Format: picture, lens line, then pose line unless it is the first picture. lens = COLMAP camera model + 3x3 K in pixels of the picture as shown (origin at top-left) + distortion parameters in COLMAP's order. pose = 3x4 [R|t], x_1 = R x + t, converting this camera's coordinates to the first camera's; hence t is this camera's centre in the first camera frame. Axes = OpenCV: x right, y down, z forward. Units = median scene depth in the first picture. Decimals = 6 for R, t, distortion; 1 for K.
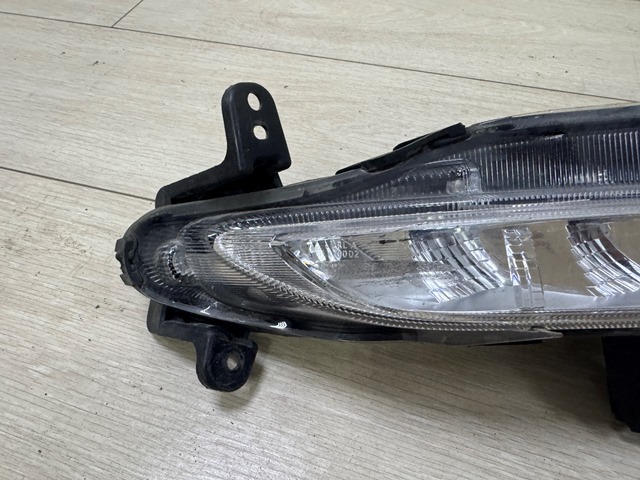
lens RADIAL K [[468.6, 0, 292.1], [0, 468.6, 229.3], [0, 0, 1]] dist [0.000243, -0.025268]
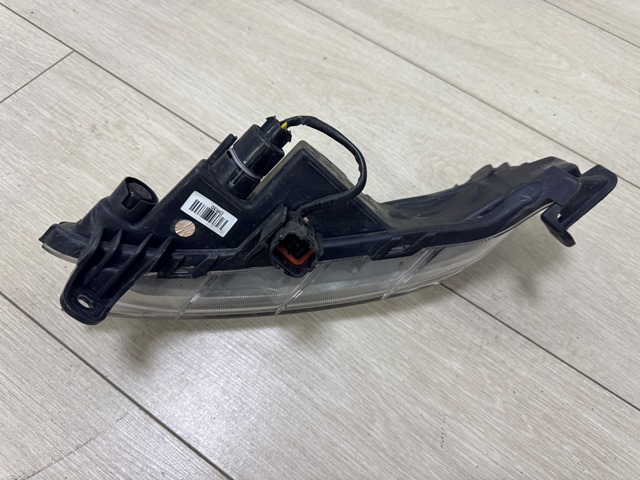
lens RADIAL K [[468.6, 0, 320.5], [0, 468.6, 242.5], [0, 0, 1]] dist [0.000243, -0.025268]
pose [[0.945458, 0.321489, -0.052469, 0.291500], [-0.300530, 0.923026, 0.240217, -0.219401], [0.125658, -0.211346, 0.969300, -0.457930]]
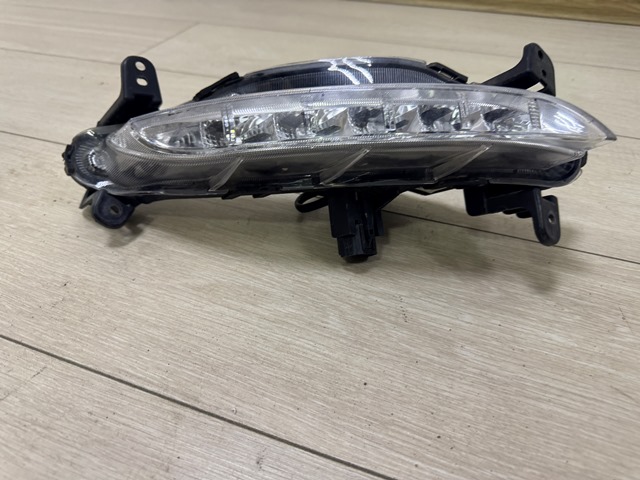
lens RADIAL K [[468.6, 0, 326.4], [0, 468.6, 242.5], [0, 0, 1]] dist [0.000243, -0.025268]
pose [[0.997746, 0.041933, -0.052381, 0.561377], [-0.048884, 0.989030, -0.139392, 0.455470], [0.045961, 0.141638, 0.988851, -0.481008]]
